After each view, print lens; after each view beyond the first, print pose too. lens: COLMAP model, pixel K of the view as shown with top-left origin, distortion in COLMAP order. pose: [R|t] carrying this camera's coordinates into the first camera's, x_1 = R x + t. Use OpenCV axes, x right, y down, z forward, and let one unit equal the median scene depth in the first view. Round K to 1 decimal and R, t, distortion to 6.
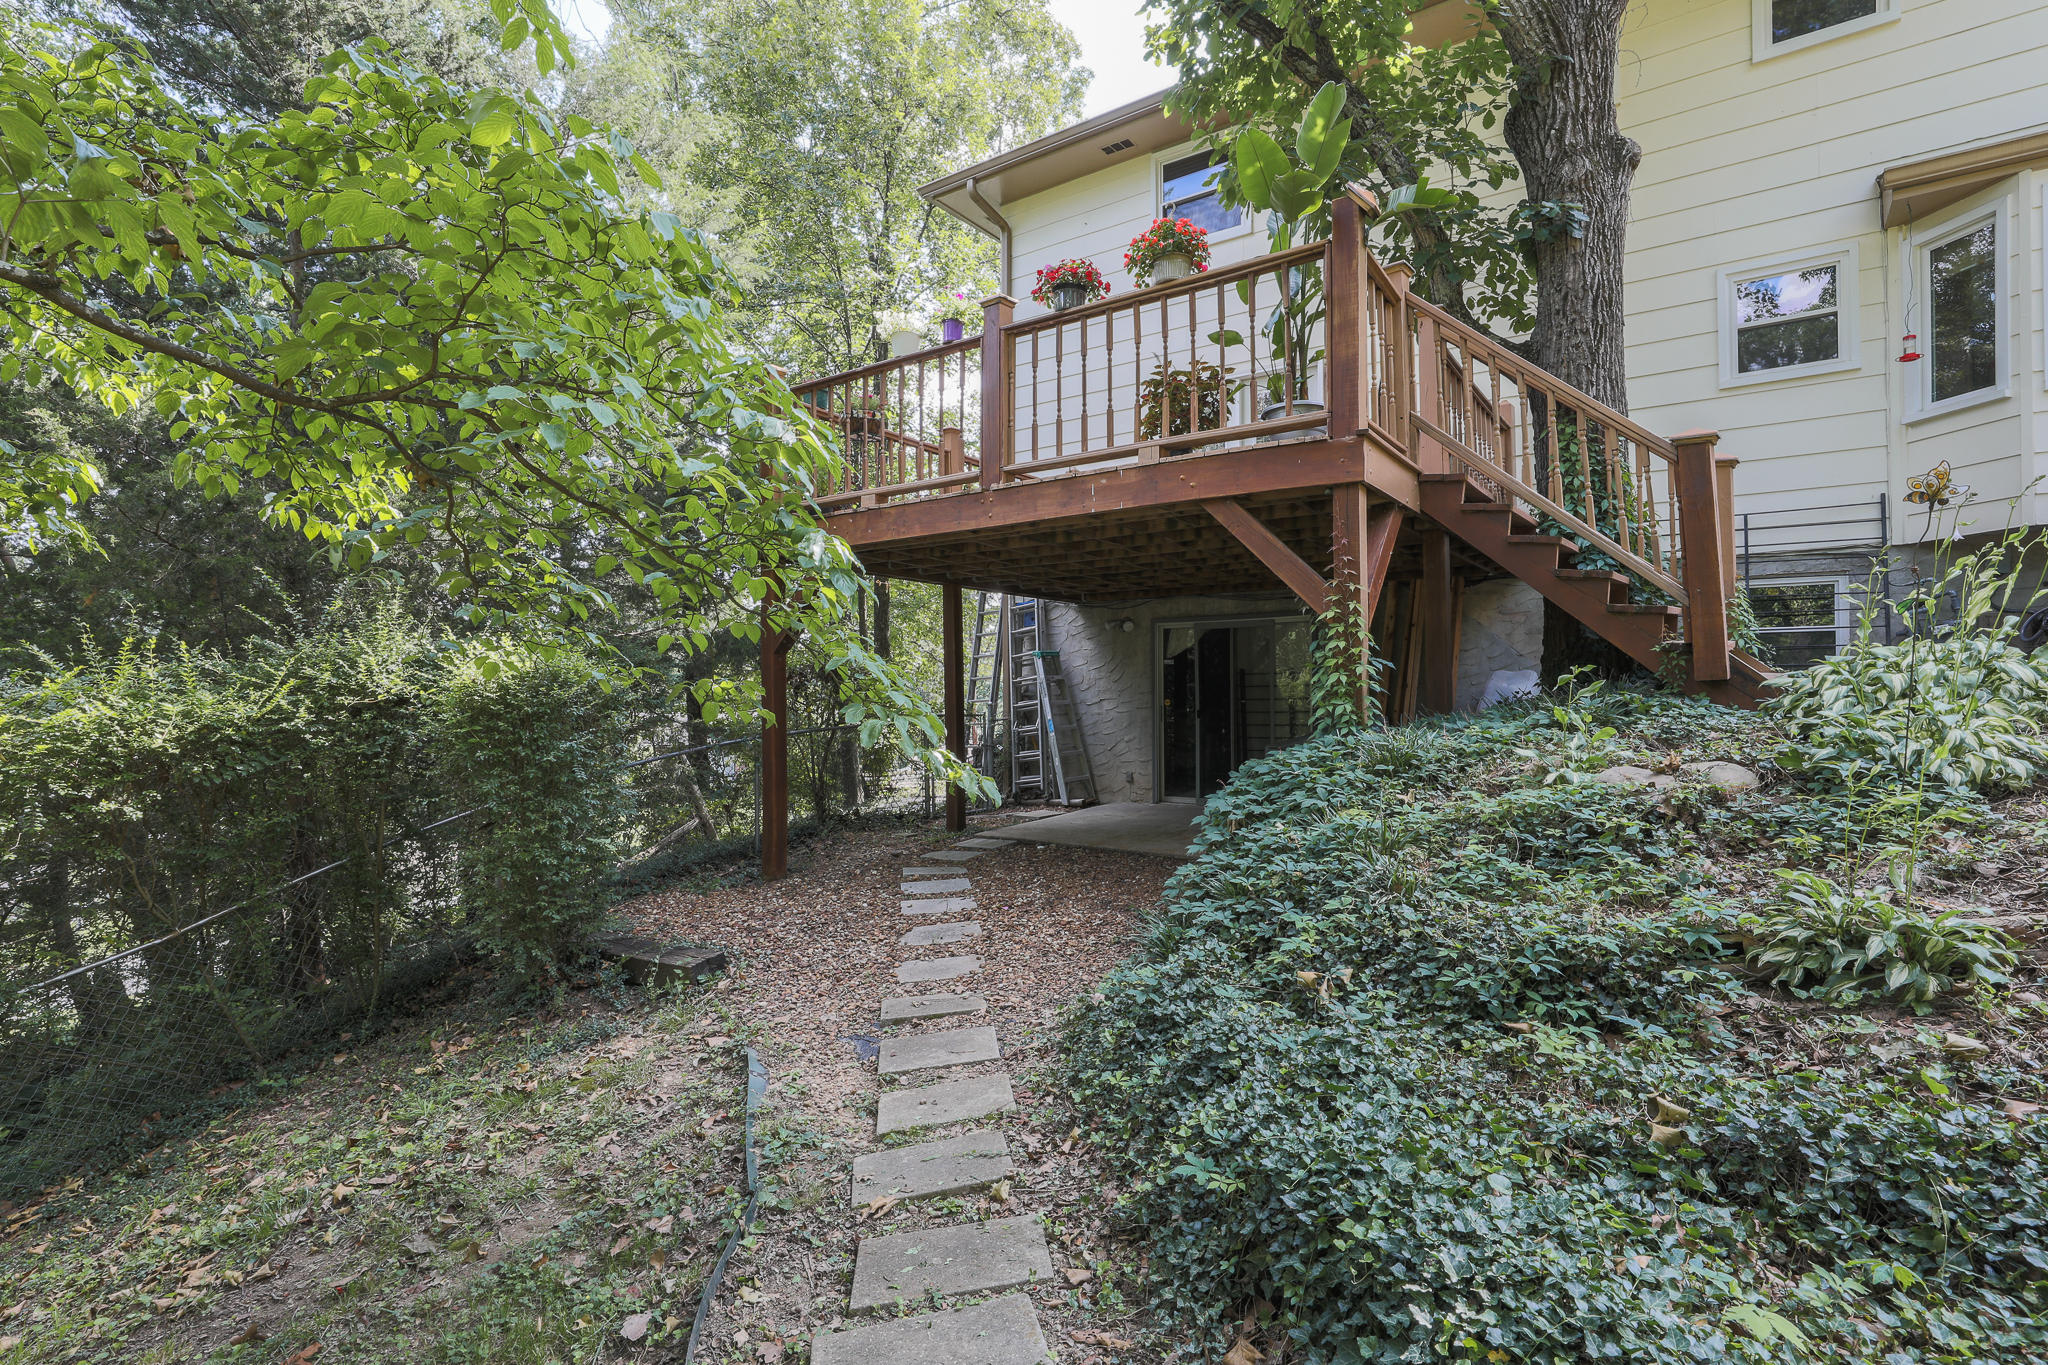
lens RADIAL K [[1011.2, 0, 1016.8], [0, 1011.2, 694.0], [0, 0, 1]] dist [-0.001665, -0.000152]
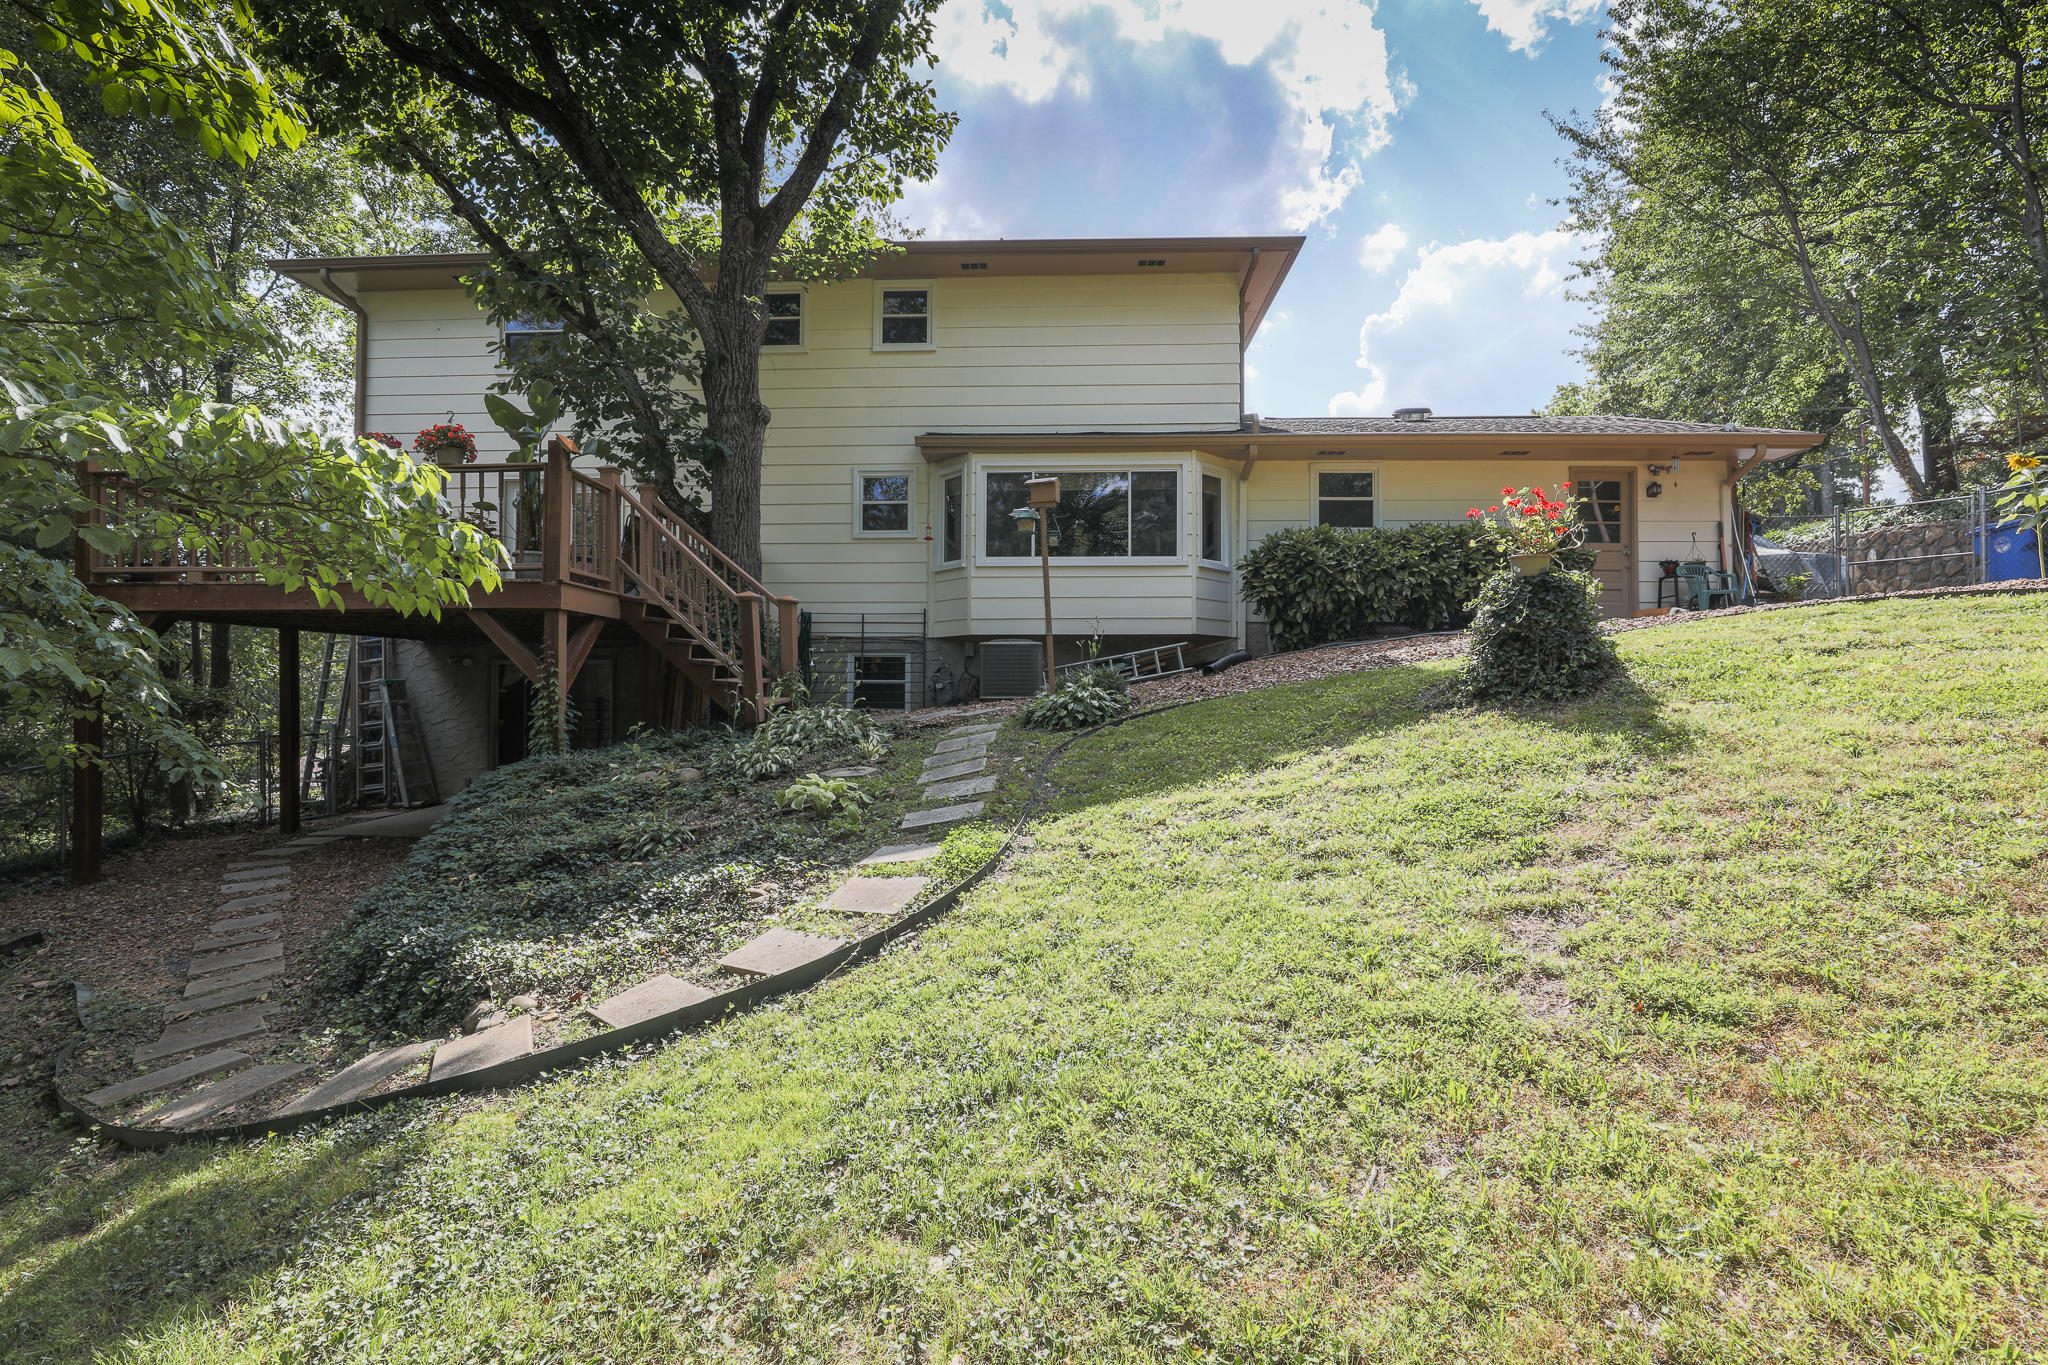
lens RADIAL K [[938.7, 0, 1020.0], [0, 938.7, 686.4], [0, 0, 1]] dist [-0.013364, 0.003272]
pose [[0.843881, 0.011378, 0.536411, 0.104907], [-0.006628, 0.999920, -0.010782, -0.045131], [-0.536490, 0.005543, 0.843888, -0.553076]]
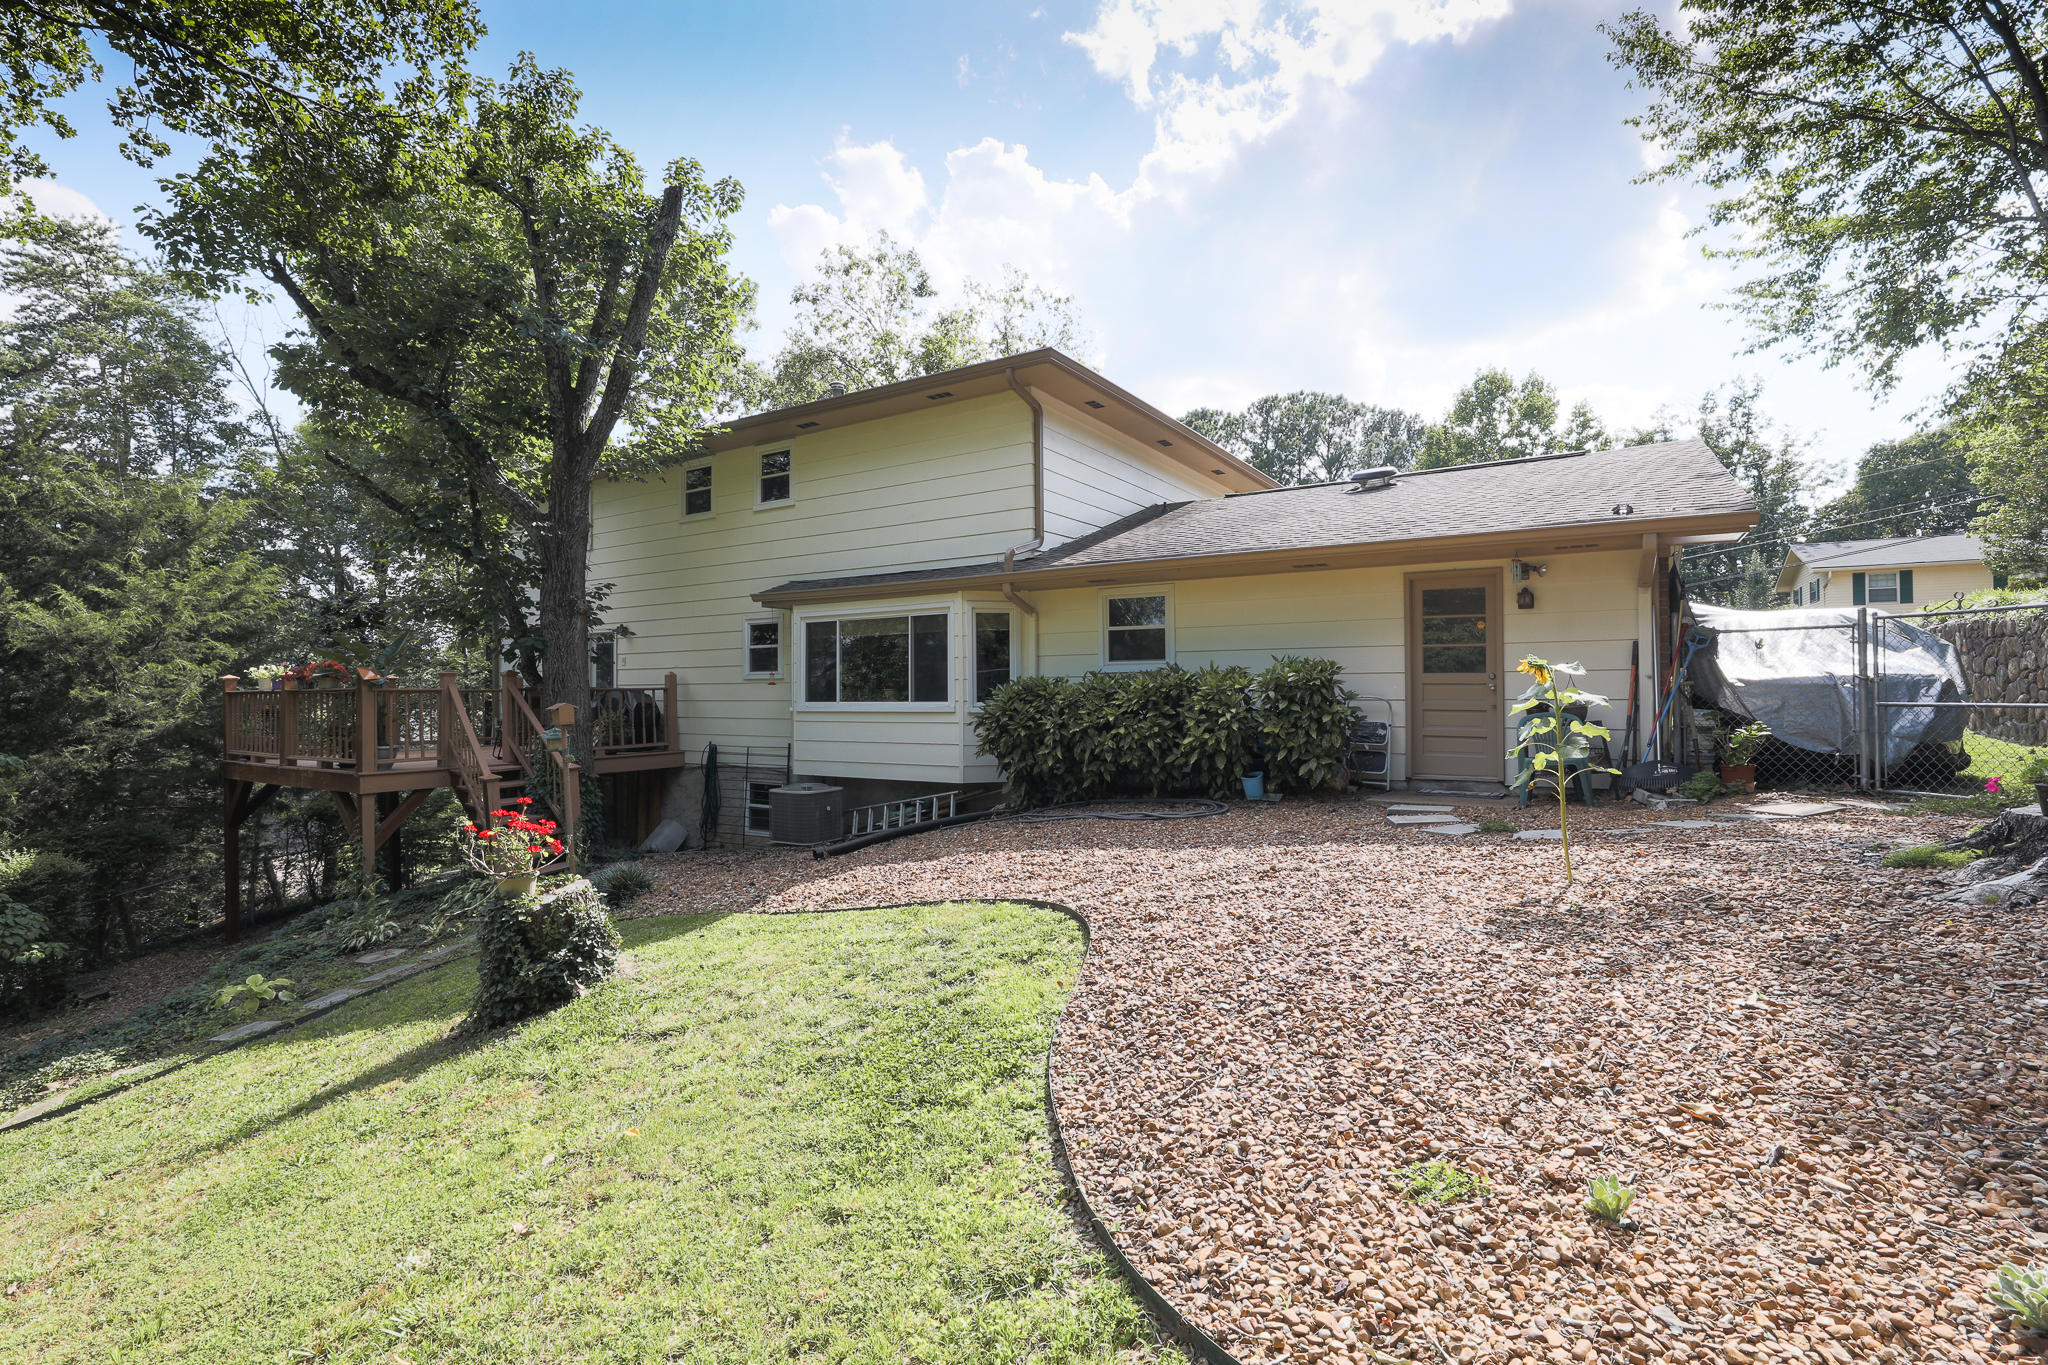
lens RADIAL K [[938.7, 0, 1028.4], [0, 938.7, 681.2], [0, 0, 1]] dist [-0.013364, 0.003272]
pose [[0.998438, -0.005646, 0.055583, 1.315027], [0.006075, 0.999953, -0.007553, -0.326680], [-0.055538, 0.007879, 0.998425, -0.925862]]
